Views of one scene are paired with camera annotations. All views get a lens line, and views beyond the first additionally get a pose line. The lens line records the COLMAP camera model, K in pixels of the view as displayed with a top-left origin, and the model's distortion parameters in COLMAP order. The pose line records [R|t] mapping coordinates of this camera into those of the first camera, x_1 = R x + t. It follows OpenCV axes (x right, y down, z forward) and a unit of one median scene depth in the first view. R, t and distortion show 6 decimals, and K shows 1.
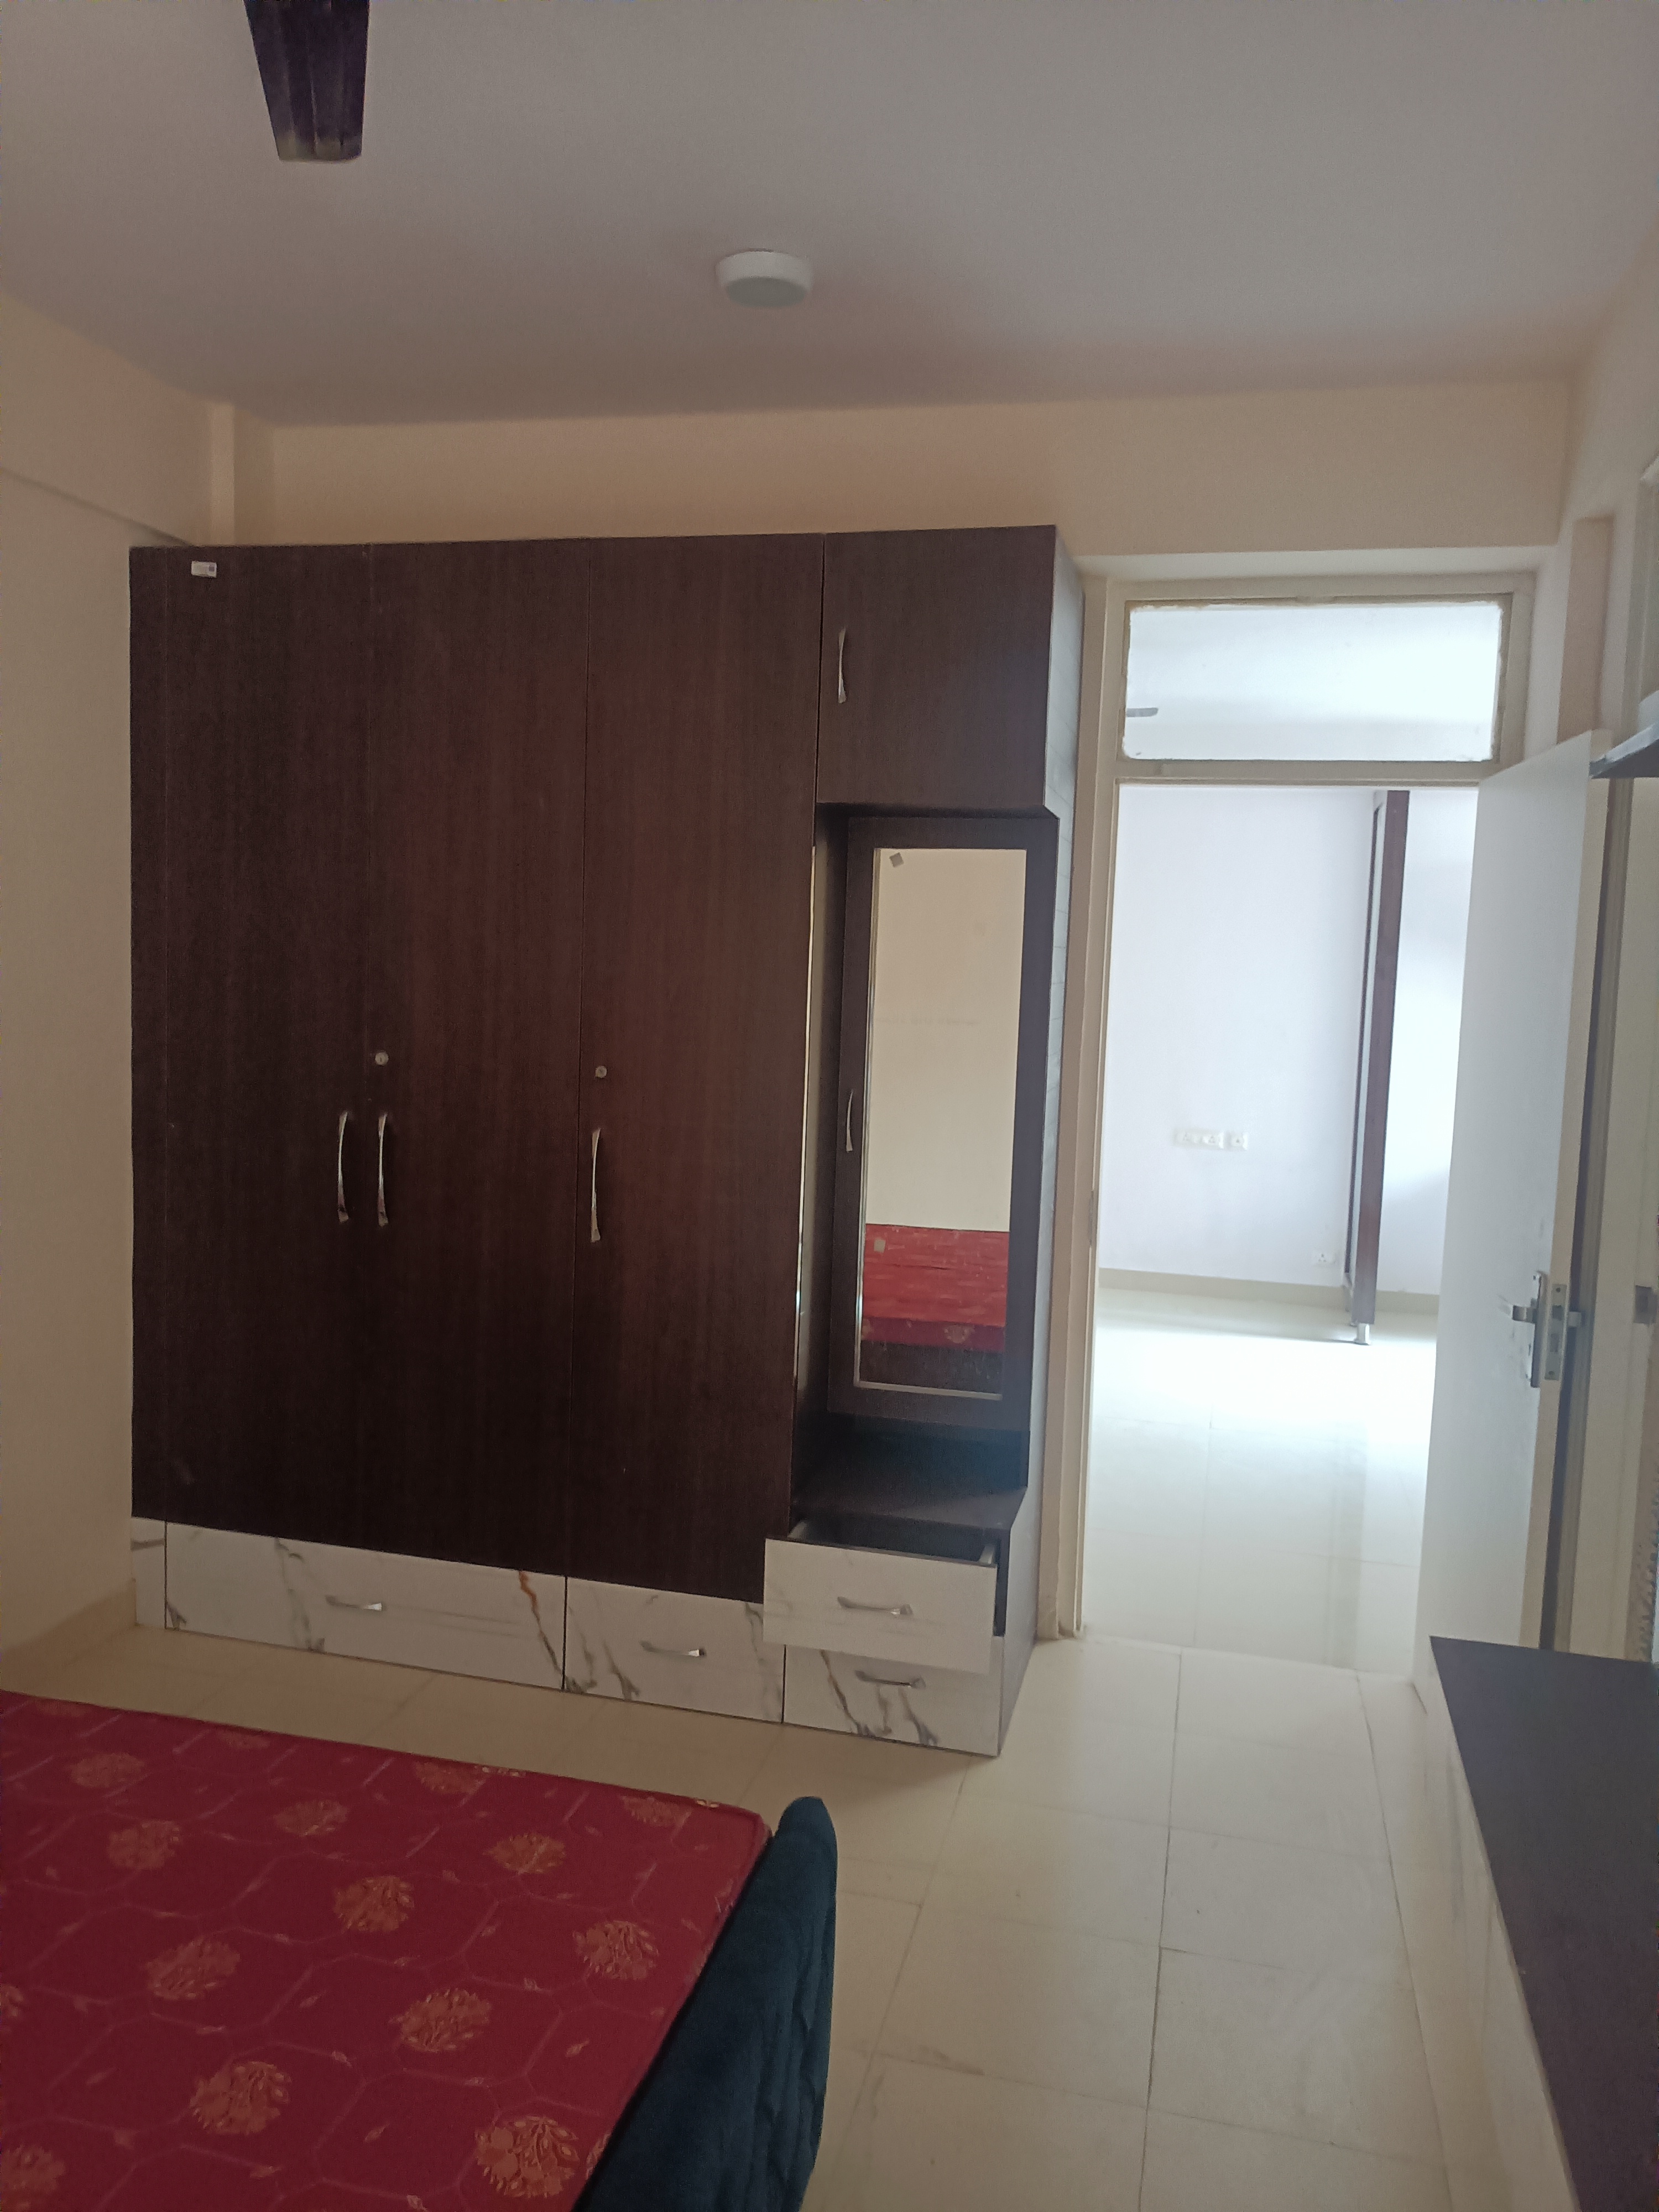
lens RADIAL K [[1640.4, 0, 815.5], [0, 1640.4, 1086.1], [0, 0, 1]] dist [0.030604, -0.021581]
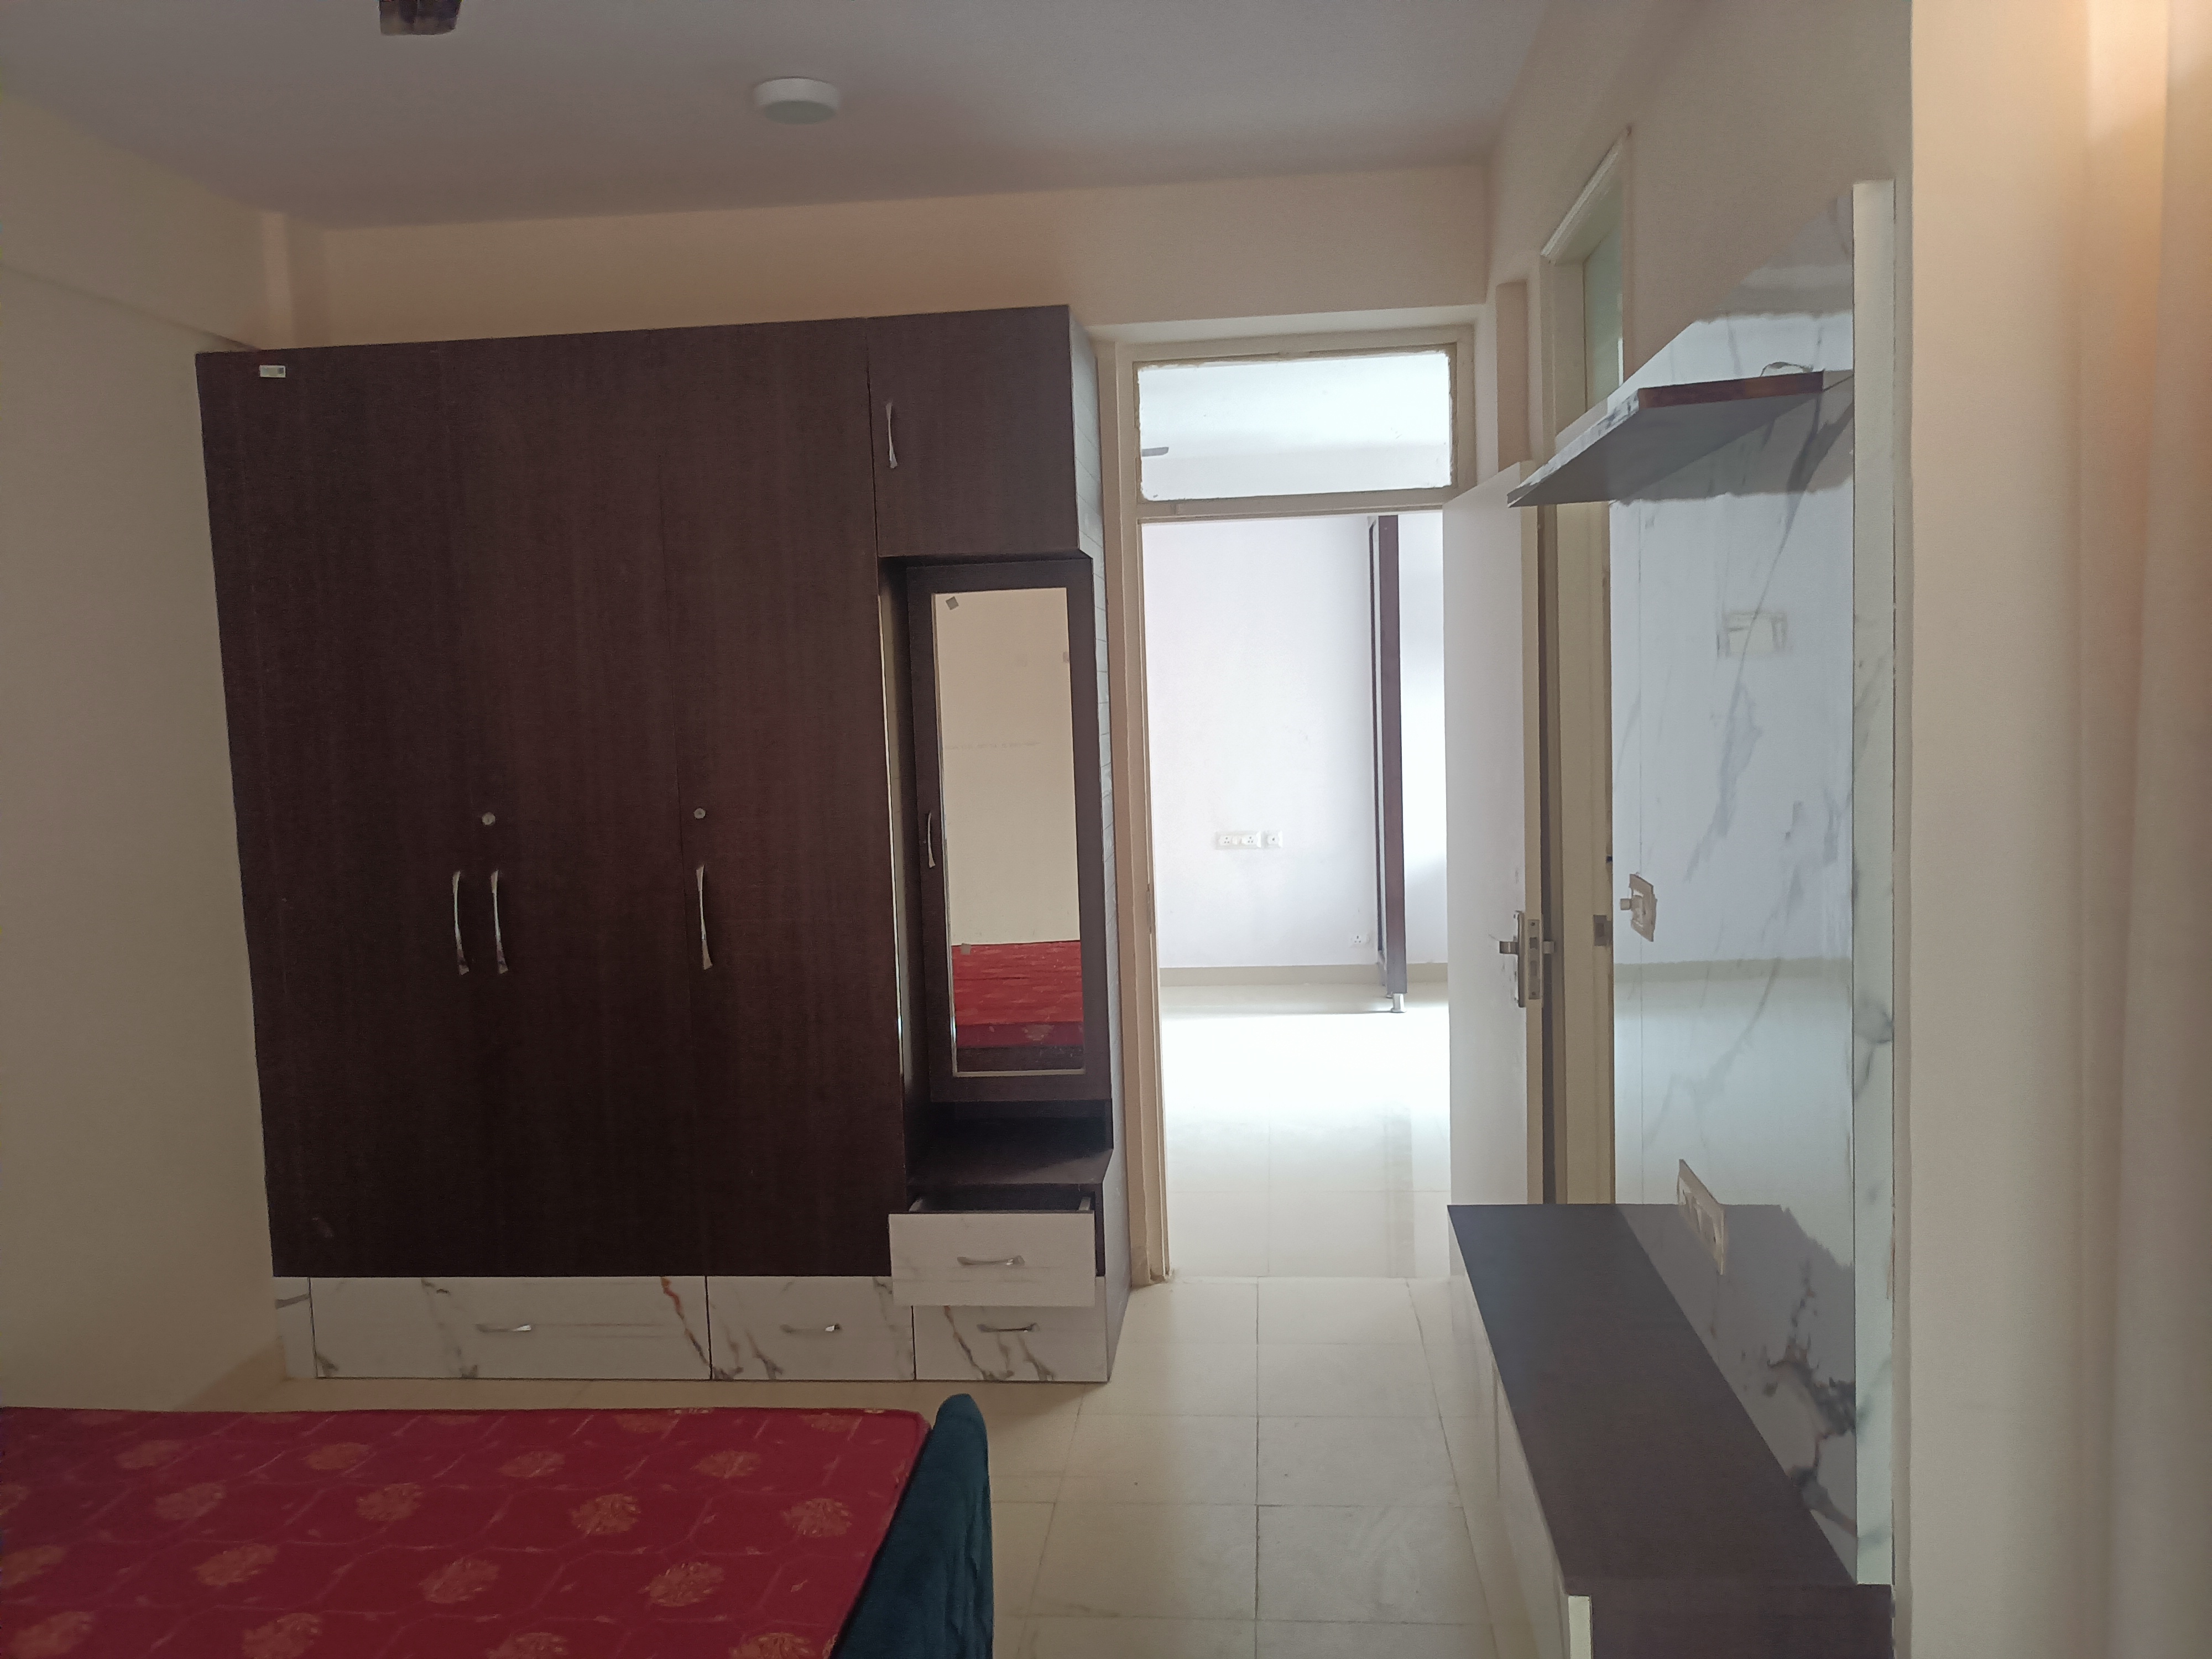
lens RADIAL K [[1640.4, 0, 1099.1], [0, 1640.4, 843.2], [0, 0, 1]] dist [0.030604, -0.021581]
pose [[0.985995, -0.086380, 0.142661, -0.026038], [0.084498, 0.996238, 0.019212, 0.012264], [-0.143784, -0.006889, 0.989585, -0.126148]]
